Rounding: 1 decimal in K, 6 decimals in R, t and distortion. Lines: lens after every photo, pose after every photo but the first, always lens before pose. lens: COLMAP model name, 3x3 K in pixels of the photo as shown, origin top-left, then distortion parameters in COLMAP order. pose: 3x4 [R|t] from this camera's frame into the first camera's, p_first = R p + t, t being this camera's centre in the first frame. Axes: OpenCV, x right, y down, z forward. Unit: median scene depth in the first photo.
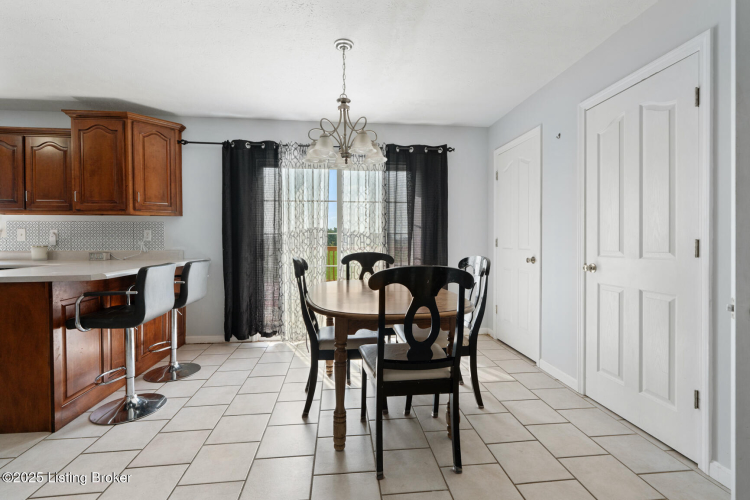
lens RADIAL K [[345.2, 0, 375.3], [0, 345.2, 244.7], [0, 0, 1]] dist [-0.000635, -0.000168]
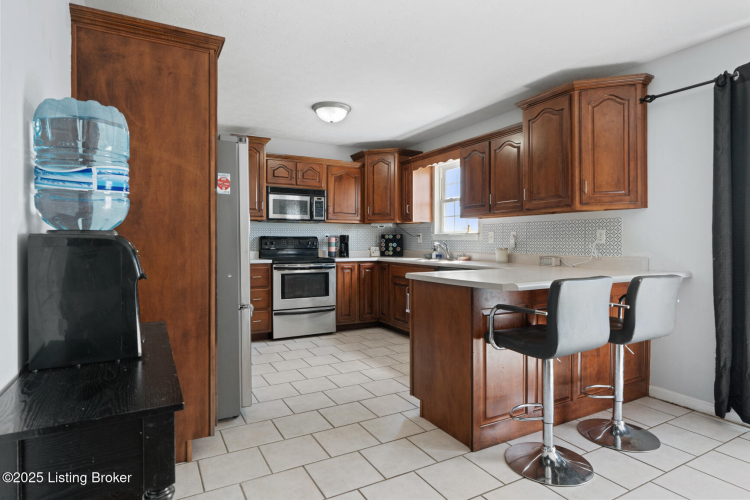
lens RADIAL K [[413.4, 0, 374.7], [0, 413.4, 244.8], [0, 0, 1]] dist [-0.002284, -0.000696]
pose [[0.387248, 0.007029, -0.921949, -0.015254], [-0.016151, 0.999869, 0.000839, -0.001644], [0.921834, 0.014566, 0.387311, 0.212178]]
